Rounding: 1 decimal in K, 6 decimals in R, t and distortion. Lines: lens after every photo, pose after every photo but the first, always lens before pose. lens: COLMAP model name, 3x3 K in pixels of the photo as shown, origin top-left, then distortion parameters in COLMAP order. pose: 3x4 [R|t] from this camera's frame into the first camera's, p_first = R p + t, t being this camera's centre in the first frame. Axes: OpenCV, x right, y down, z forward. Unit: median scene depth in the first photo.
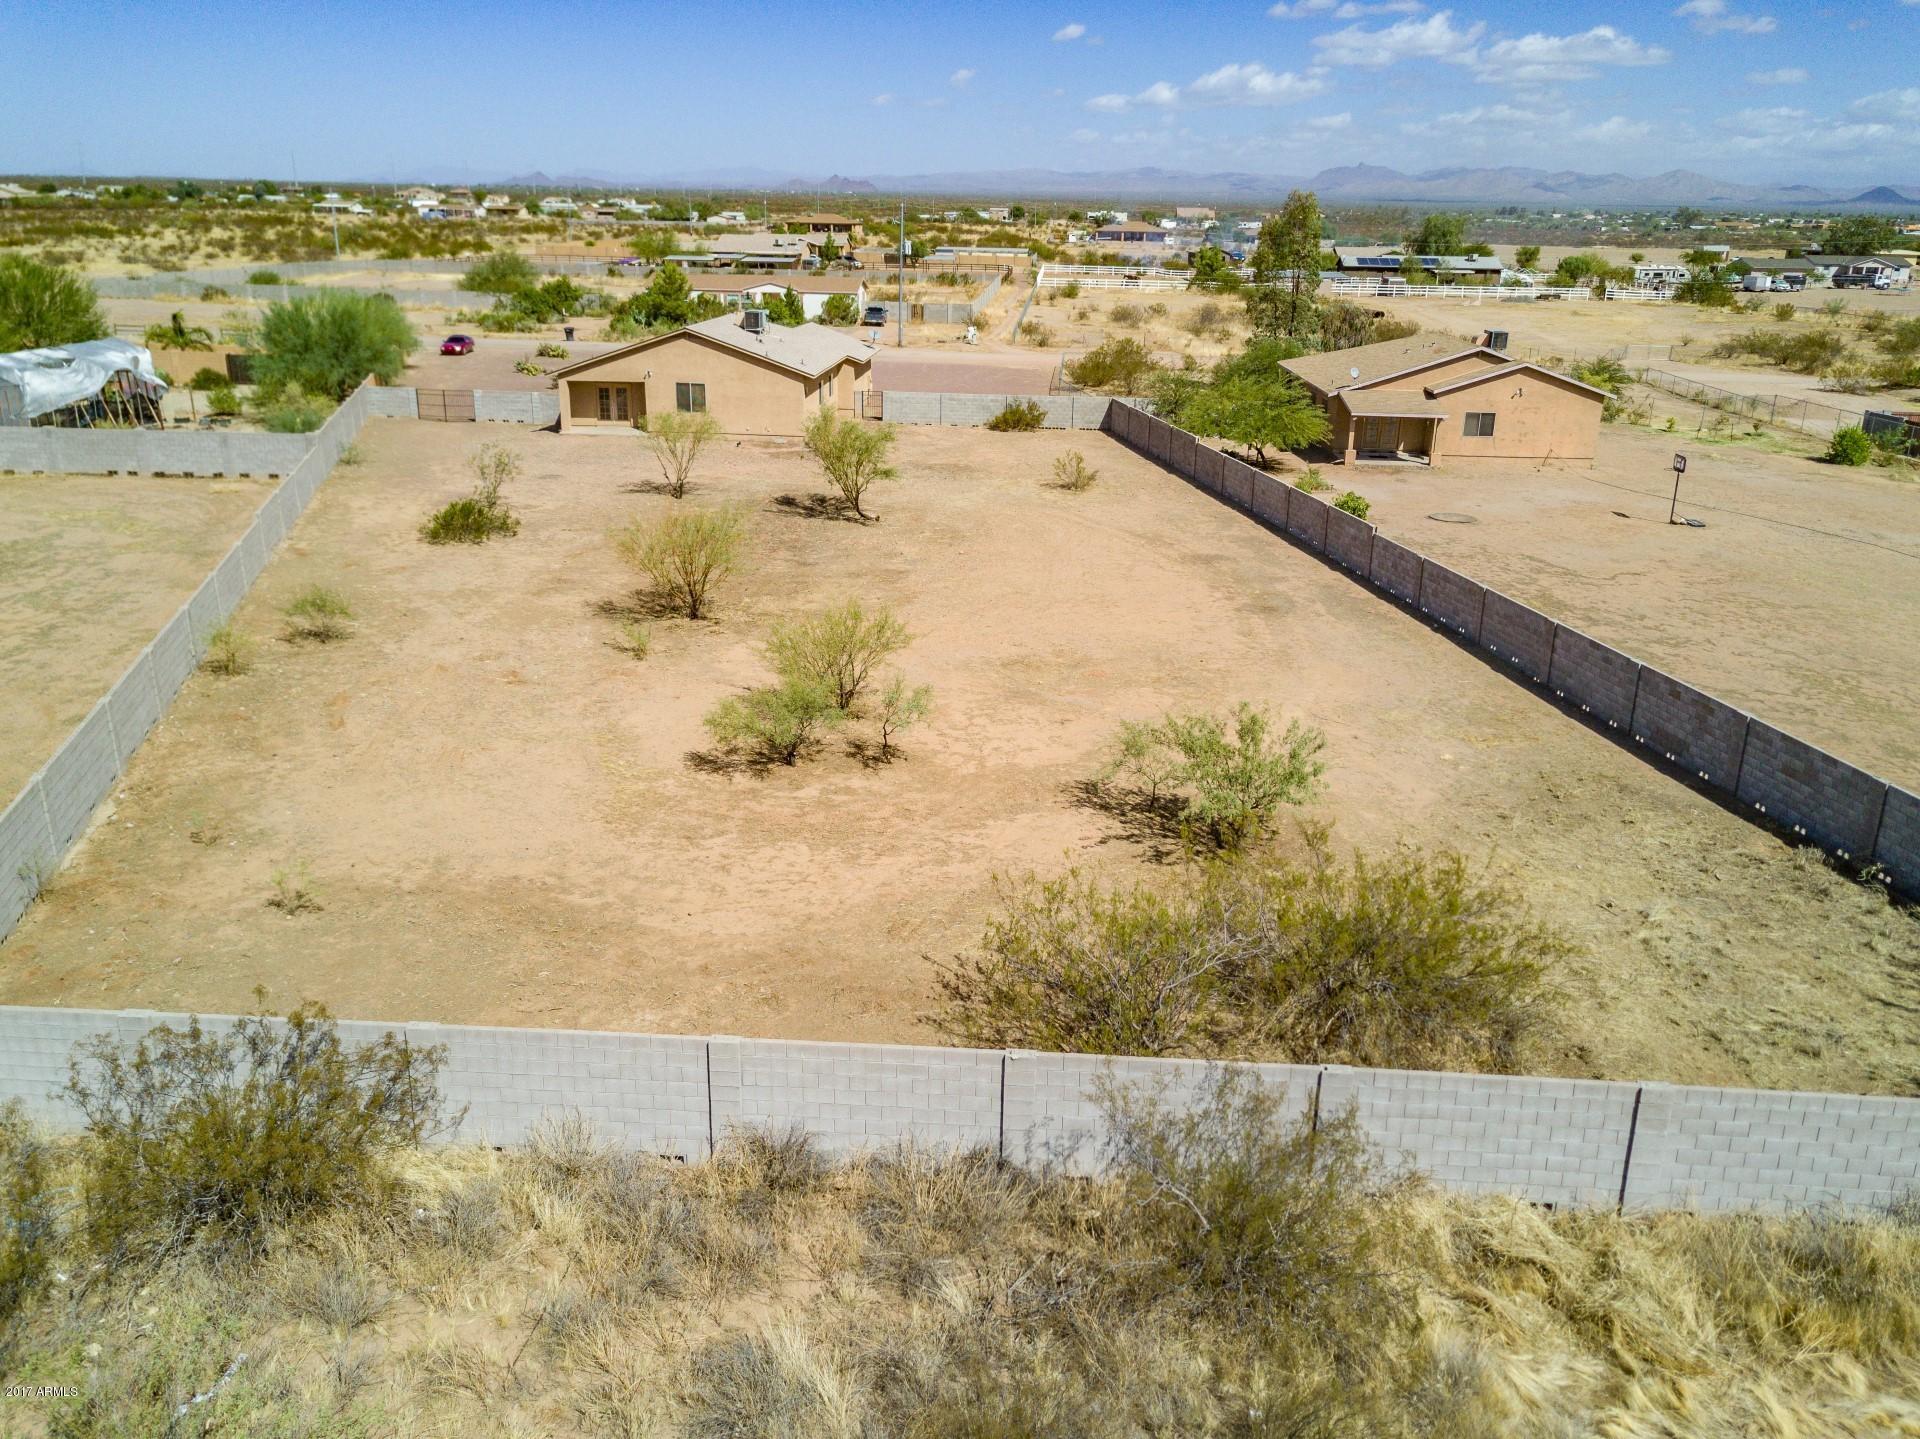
lens RADIAL K [[1483.8, 0, 979.8], [0, 1483.8, 696.0], [0, 0, 1]] dist [0.004731, 0.032925]
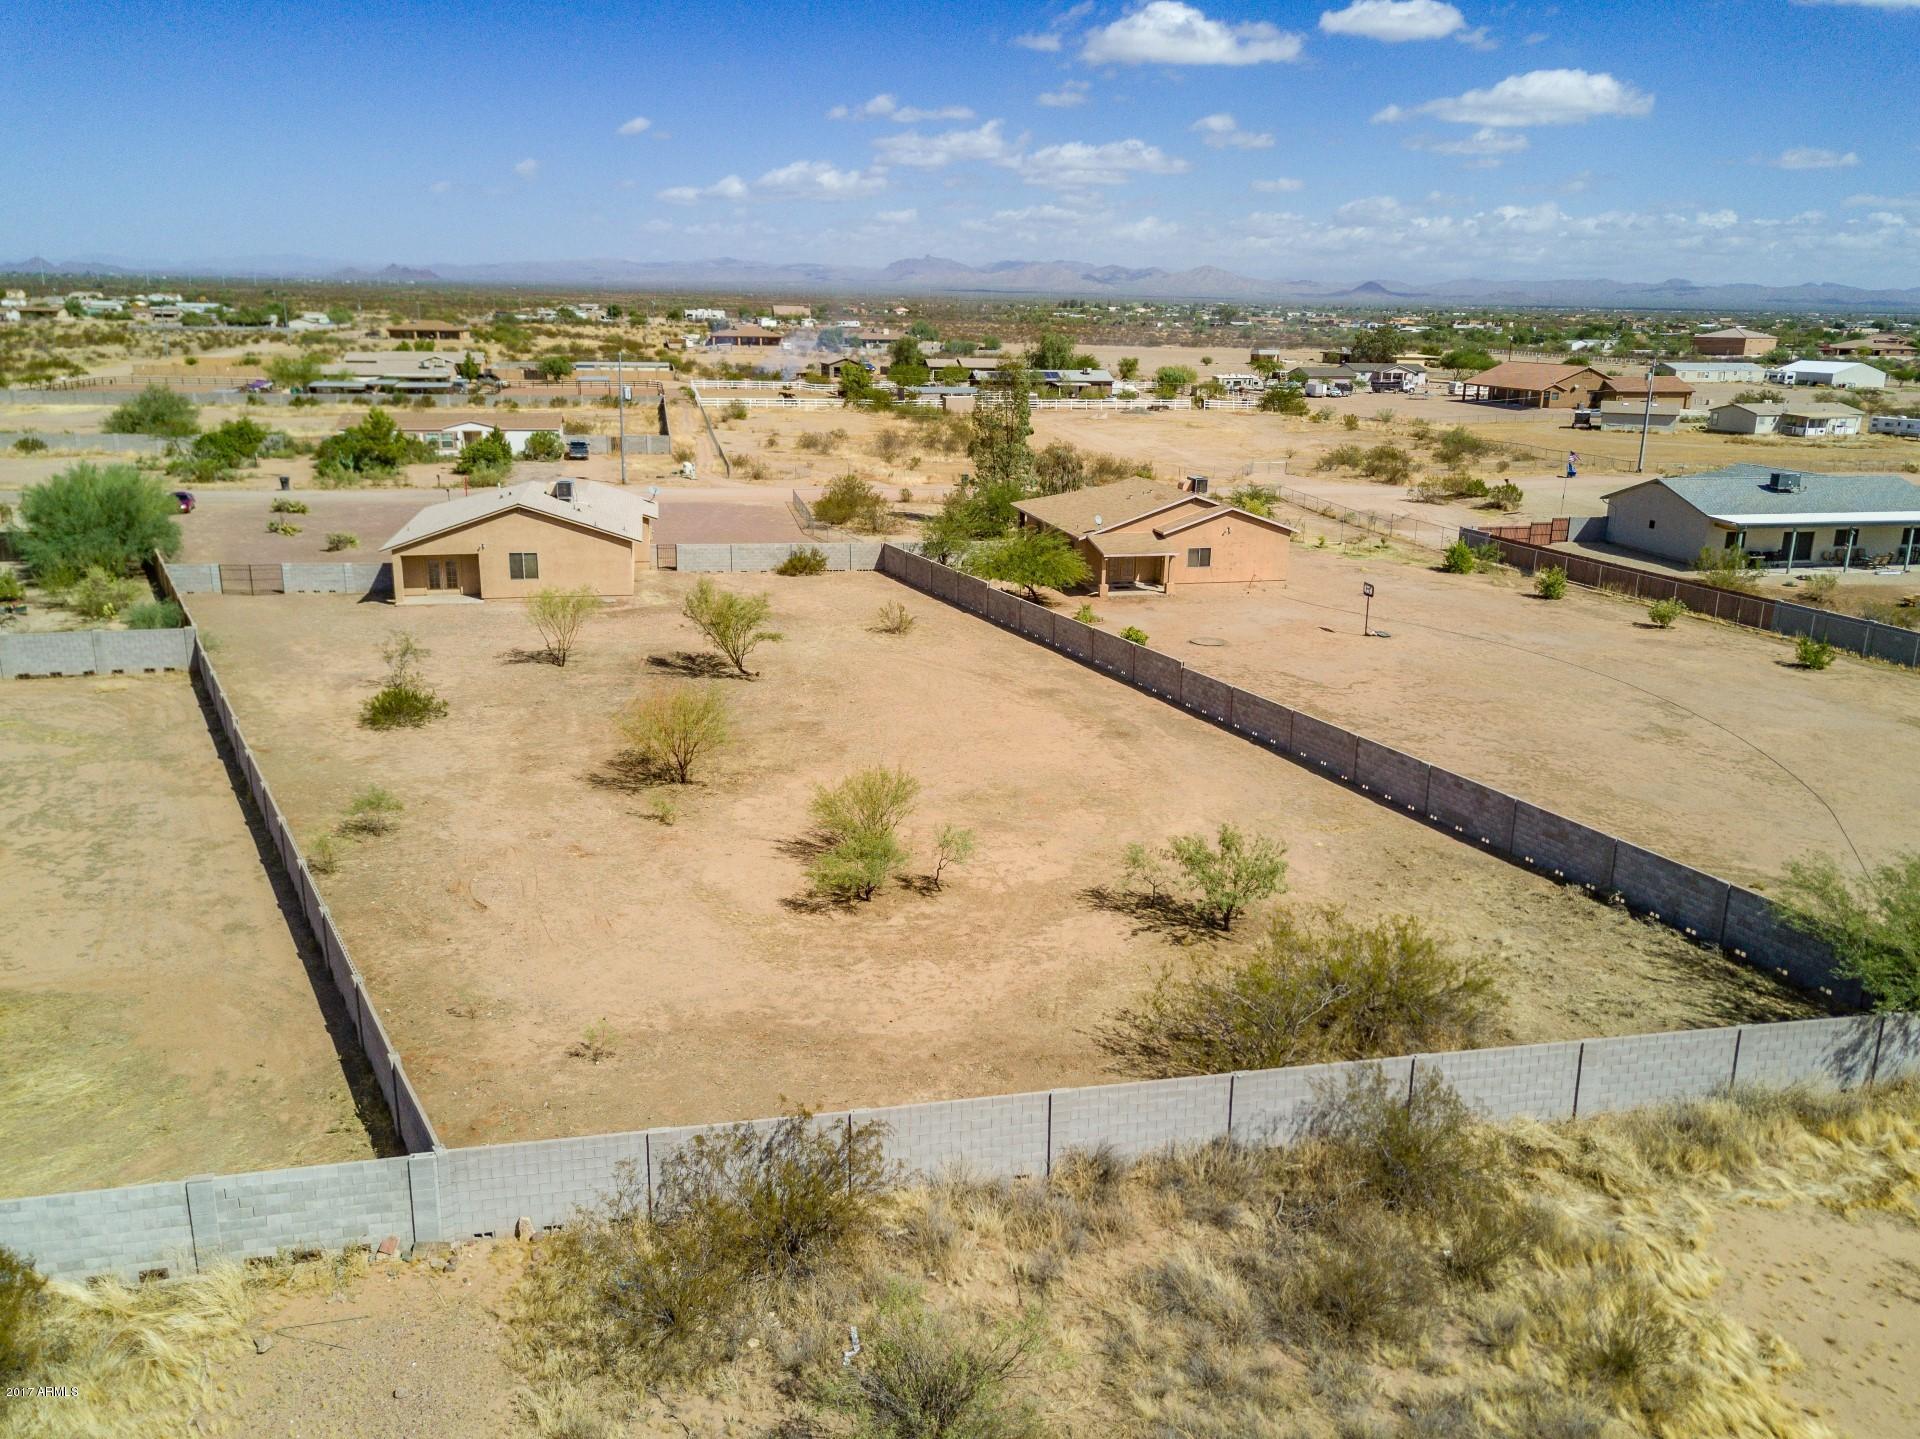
lens RADIAL K [[1488.4, 0, 982.5], [0, 1488.4, 680.4], [0, 0, 1]] dist [0.015321, 0.017390]
pose [[0.962789, -0.068422, 0.261449, -0.189633], [0.085413, 0.994872, -0.054174, -0.034798], [-0.256401, 0.074489, 0.963696, -0.151671]]
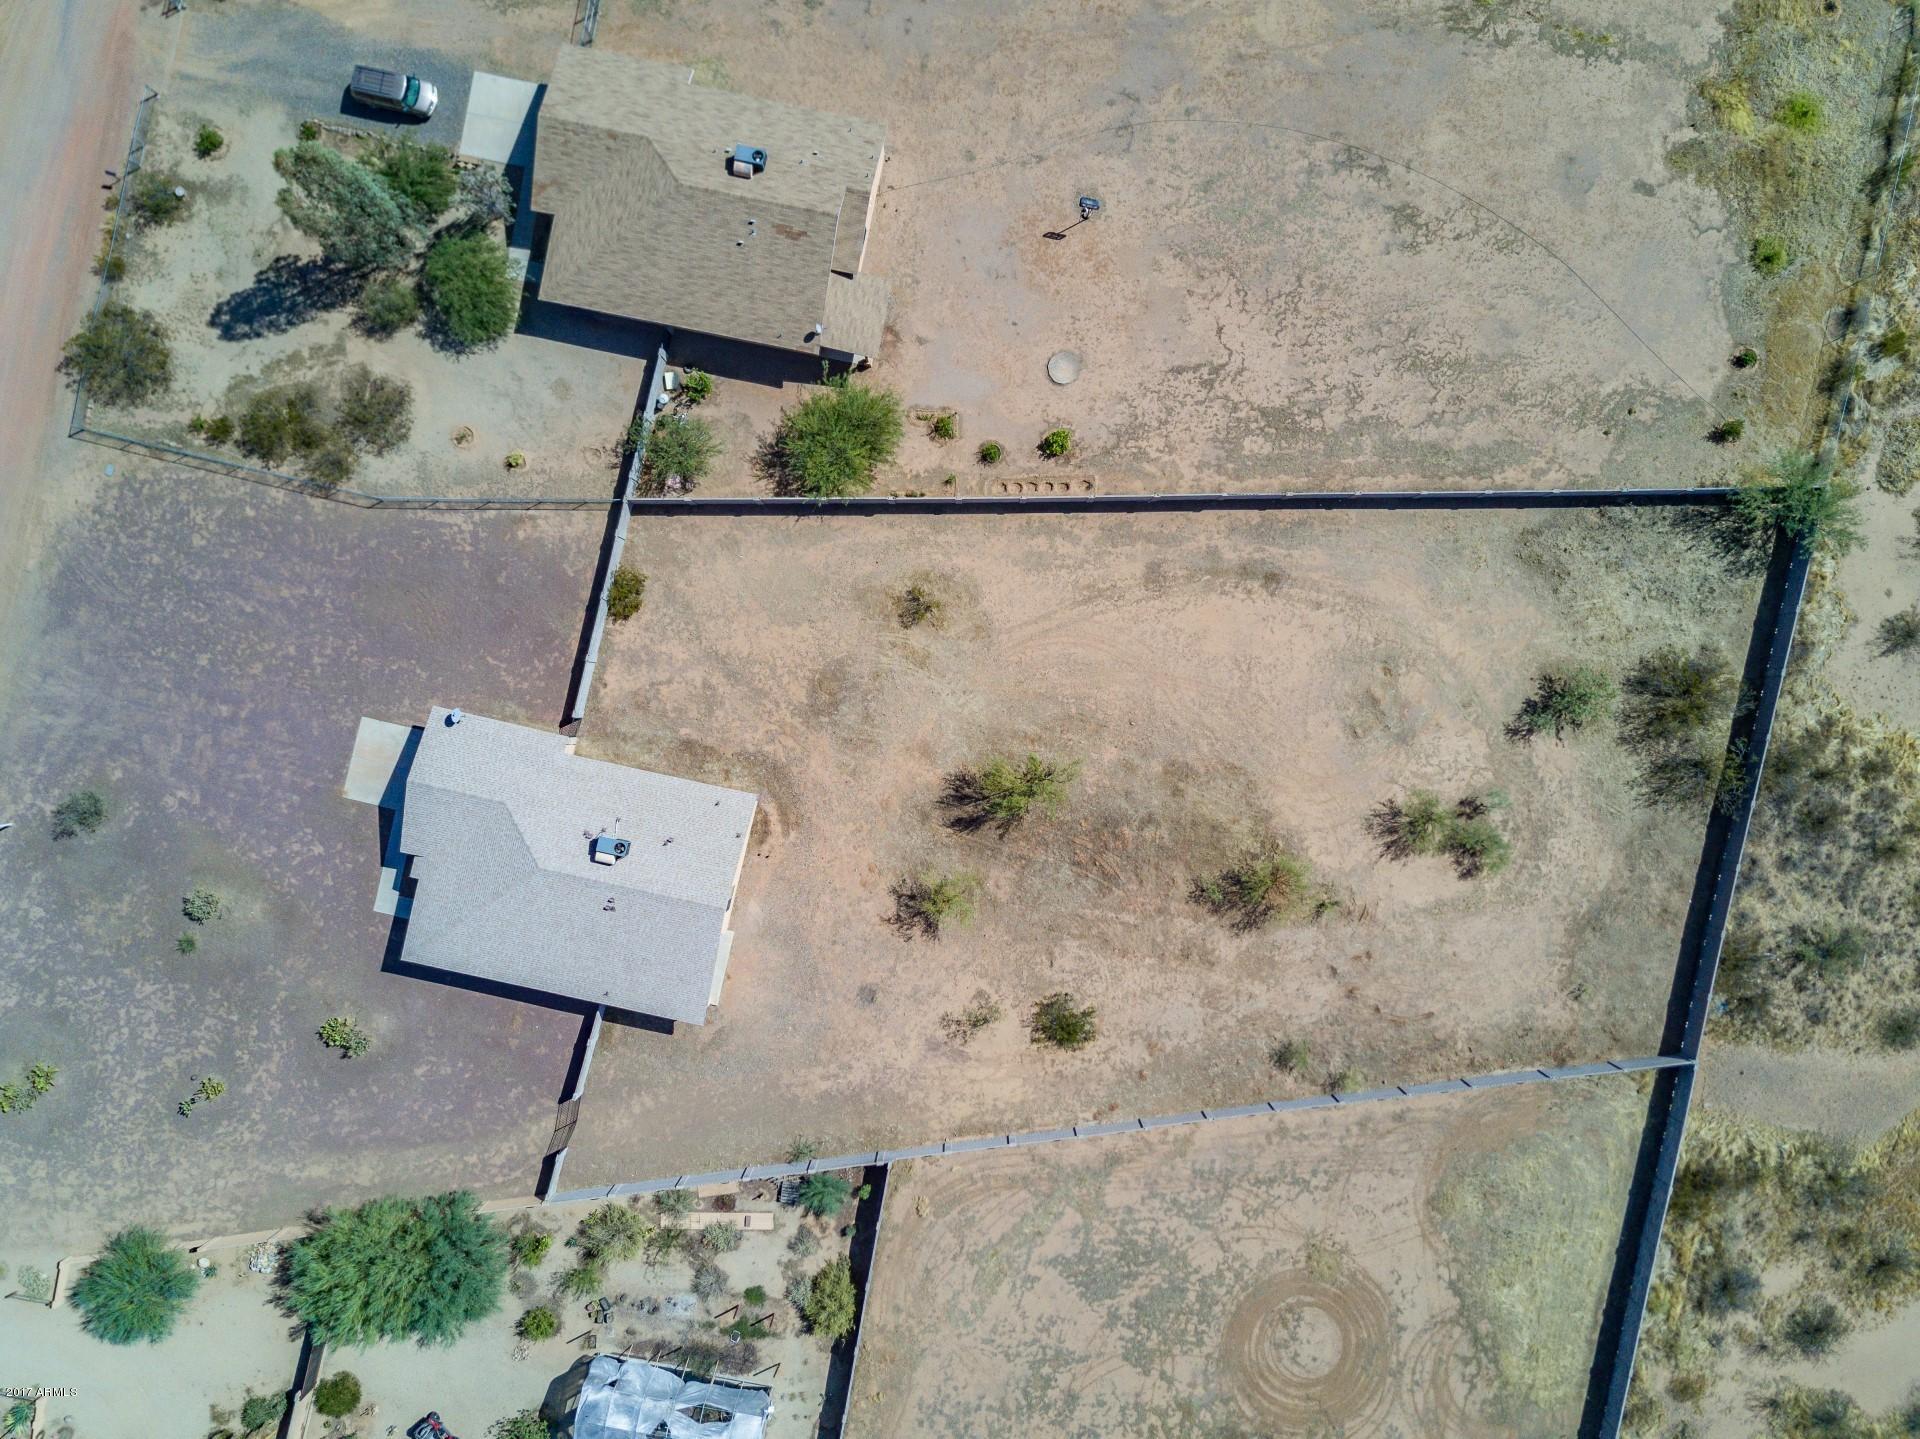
lens RADIAL K [[1483.8, 0, 979.8], [0, 1483.8, 696.0], [0, 0, 1]] dist [0.004731, 0.032925]
pose [[0.163402, -0.986354, -0.020161, 0.019221], [0.313277, 0.032498, 0.949106, -1.464697], [-0.935499, -0.161402, 0.314312, 0.555207]]
